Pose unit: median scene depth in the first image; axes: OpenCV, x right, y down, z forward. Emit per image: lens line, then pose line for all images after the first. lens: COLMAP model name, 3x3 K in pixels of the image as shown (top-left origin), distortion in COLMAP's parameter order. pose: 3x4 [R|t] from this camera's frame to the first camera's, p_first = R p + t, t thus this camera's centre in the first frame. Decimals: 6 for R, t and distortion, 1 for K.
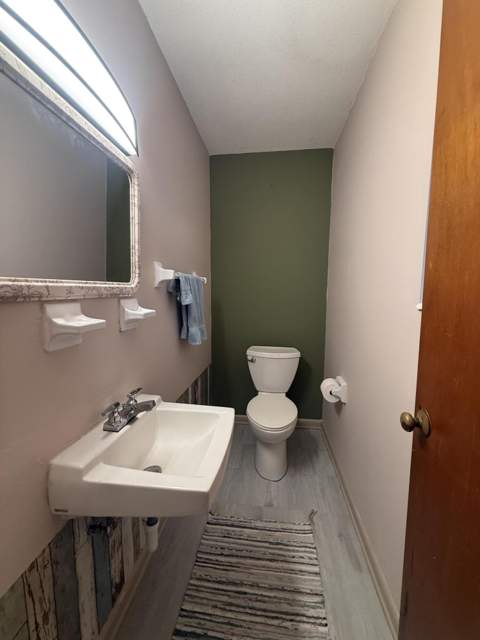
lens RADIAL K [[256.4, 0, 239.9], [0, 256.4, 318.2], [0, 0, 1]] dist [-0.003348, -0.000571]
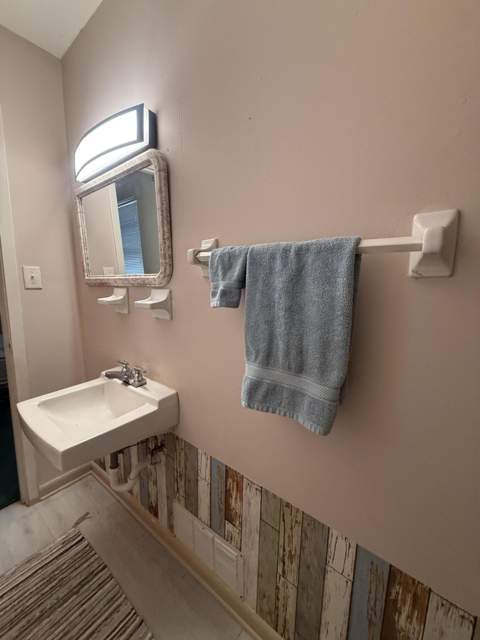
lens RADIAL K [[256.4, 0, 239.9], [0, 256.4, 318.2], [0, 0, 1]] dist [-0.003348, -0.000571]
pose [[-0.494709, 0.110874, -0.861957, 0.326288], [-0.105439, 0.976844, 0.186167, -0.194872], [0.862639, 0.182982, -0.471563, 1.860156]]
